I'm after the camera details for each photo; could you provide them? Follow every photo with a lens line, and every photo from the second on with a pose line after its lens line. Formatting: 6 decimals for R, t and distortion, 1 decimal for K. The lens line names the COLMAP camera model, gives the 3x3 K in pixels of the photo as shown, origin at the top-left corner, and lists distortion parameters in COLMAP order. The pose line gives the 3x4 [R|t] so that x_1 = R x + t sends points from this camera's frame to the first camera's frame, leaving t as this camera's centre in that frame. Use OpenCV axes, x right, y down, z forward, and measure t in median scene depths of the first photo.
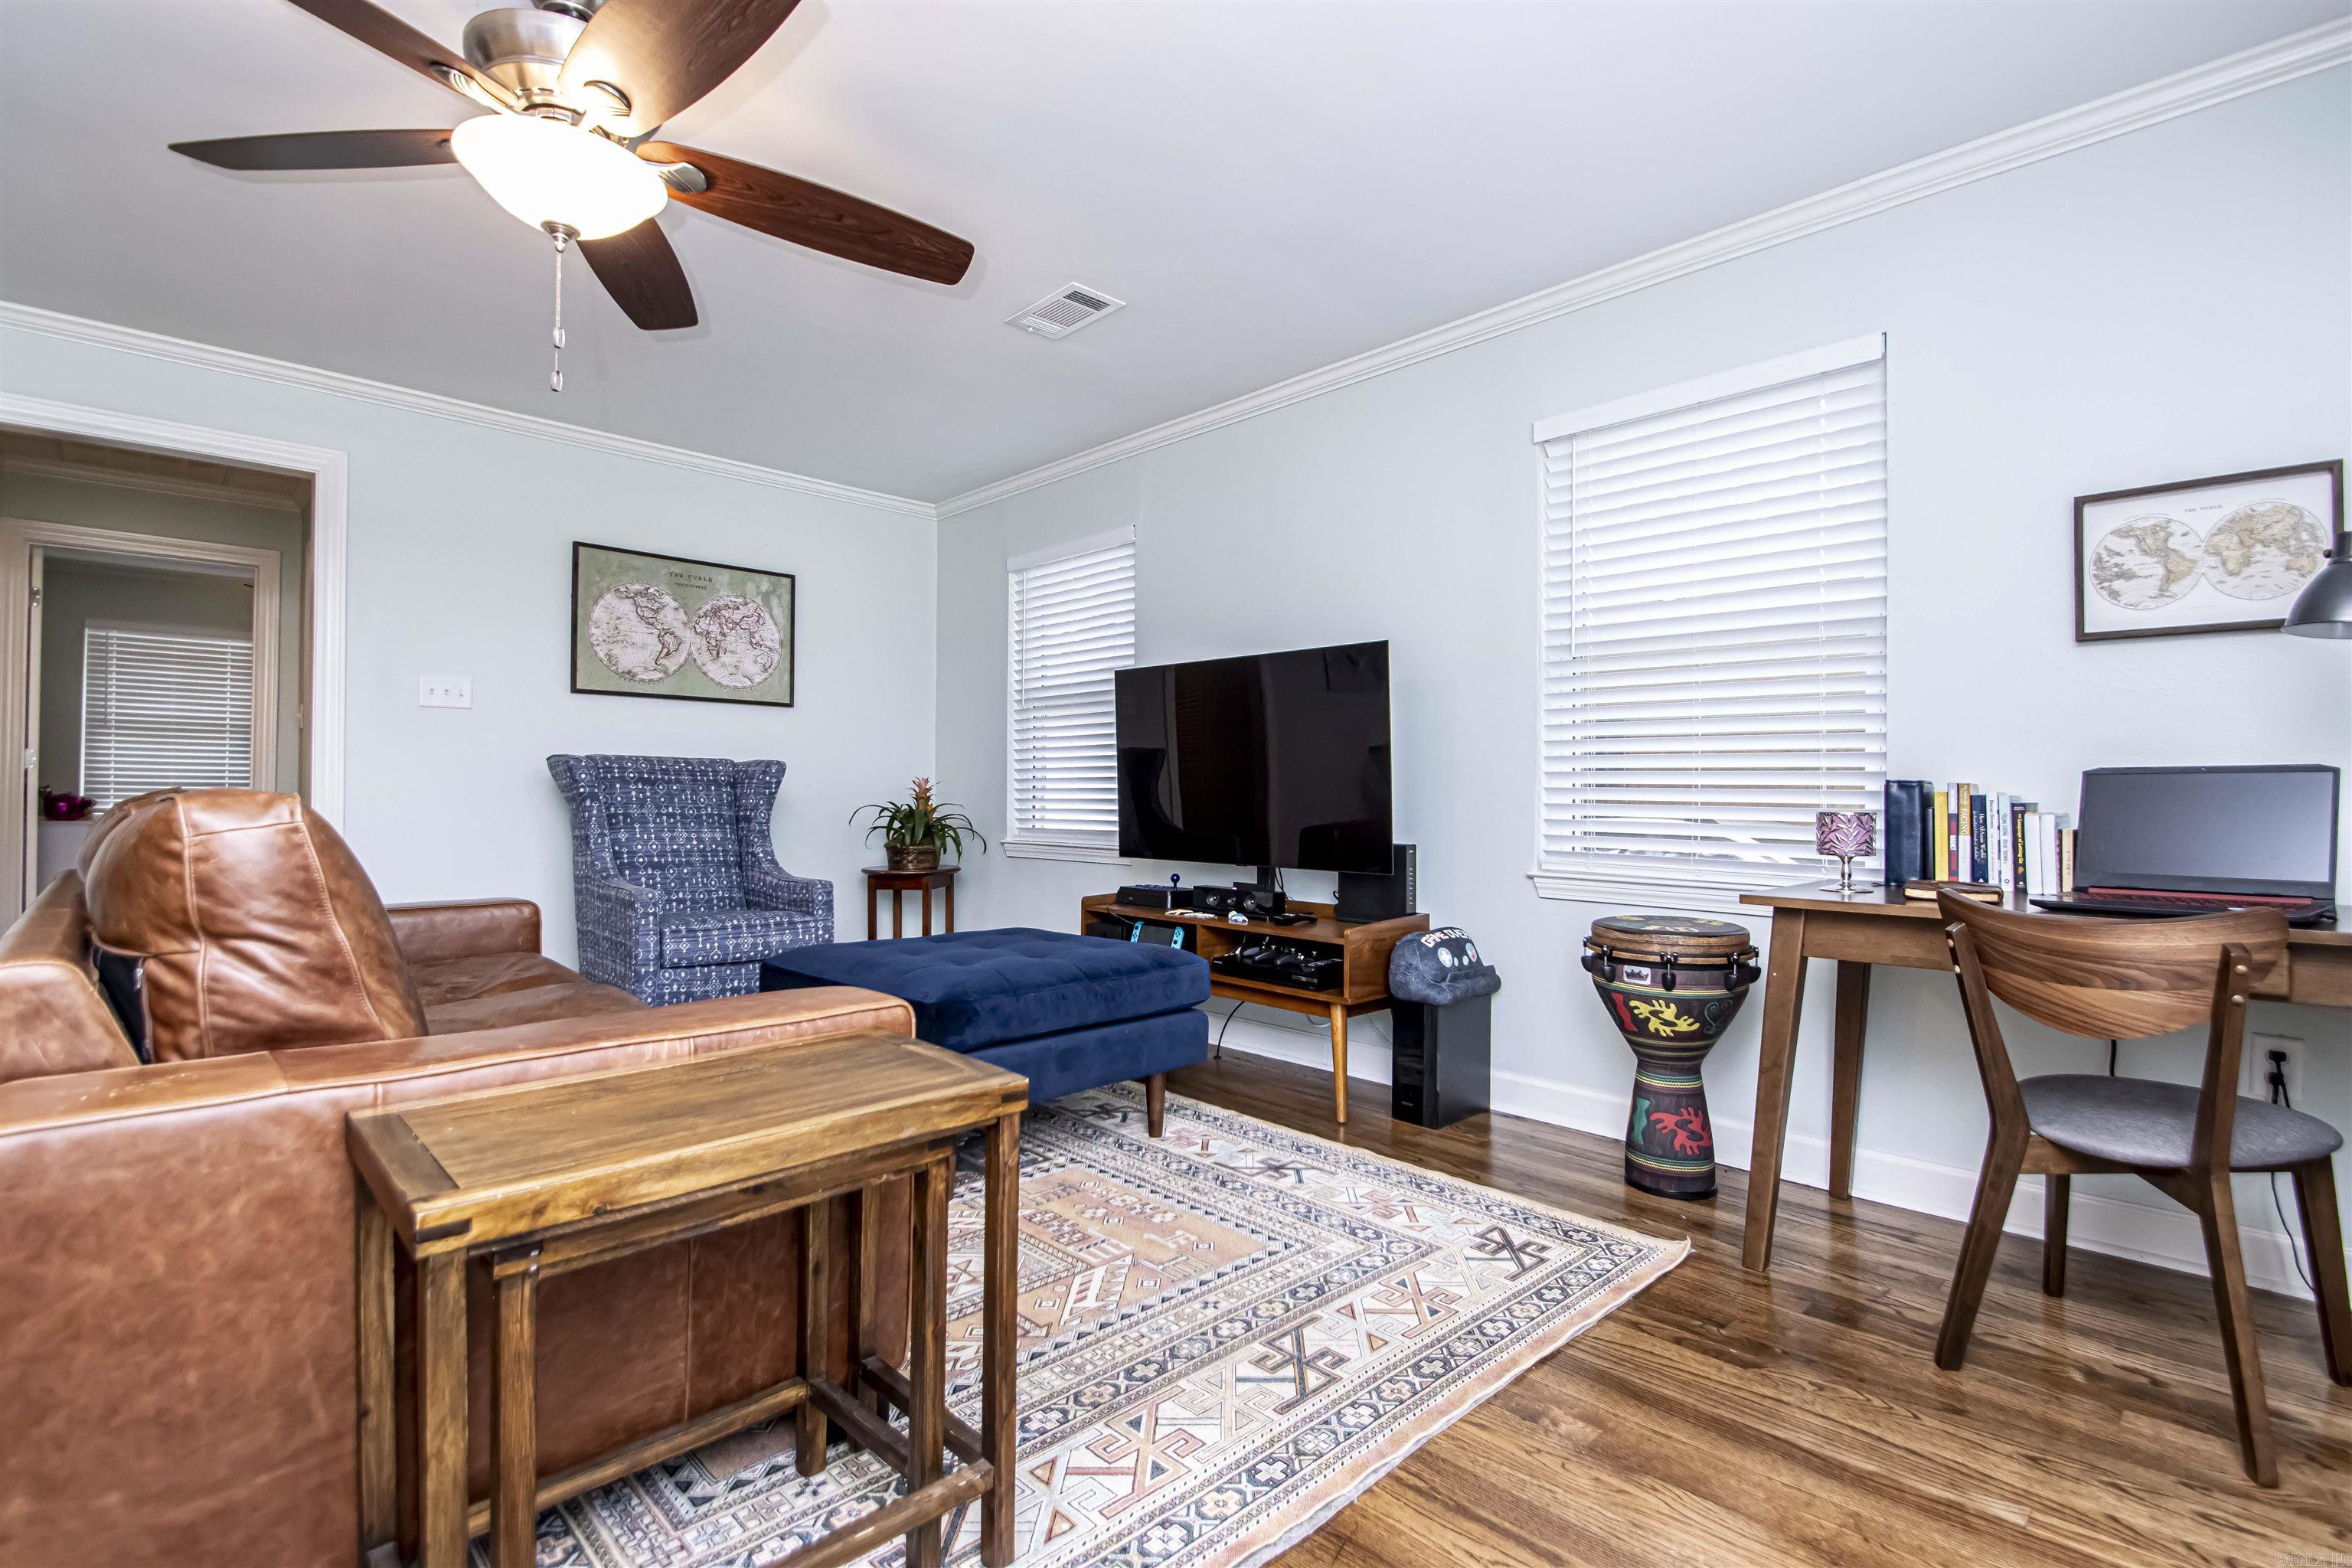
lens RADIAL K [[1080.6, 0, 1196.5], [0, 1080.6, 789.0], [0, 0, 1]] dist [0.014085, -0.017562]
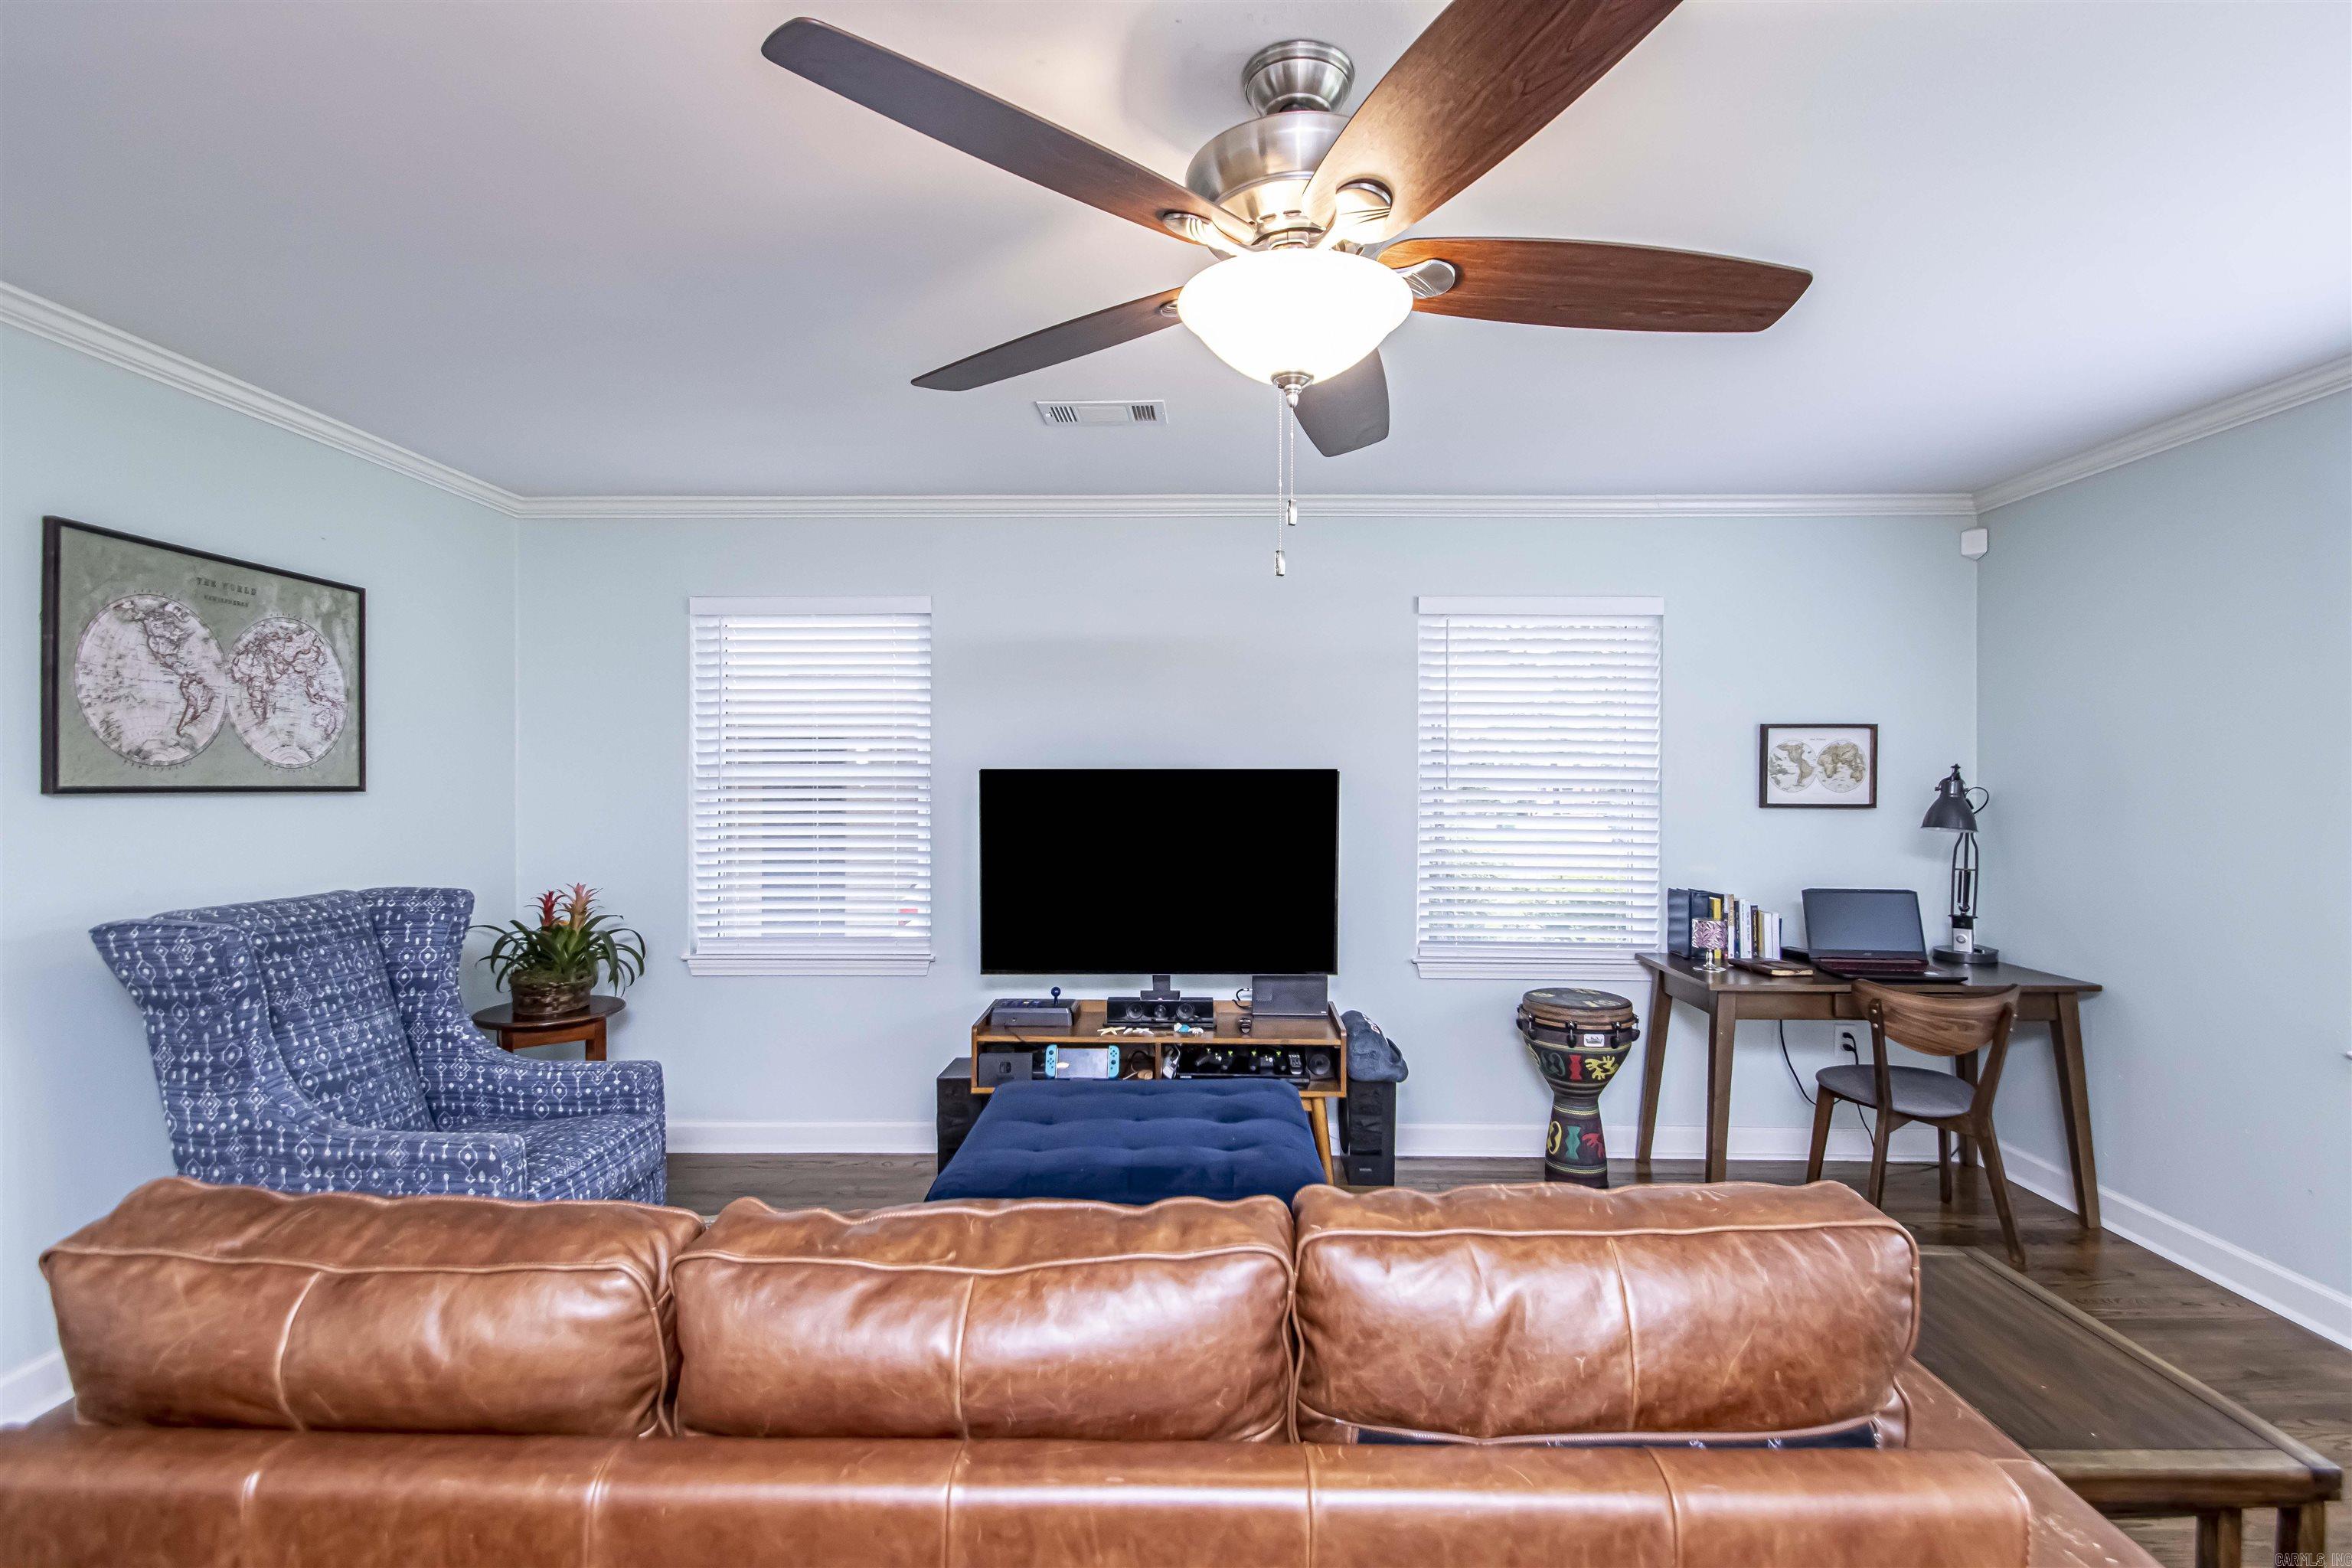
lens RADIAL K [[1080.6, 0, 1196.5], [0, 1080.6, 789.0], [0, 0, 1]] dist [0.014085, -0.017562]
pose [[0.713197, -0.009613, 0.700898, -0.535267], [-0.000627, 0.999897, 0.014352, -0.098508], [-0.700964, -0.010675, 0.713117, 0.209169]]
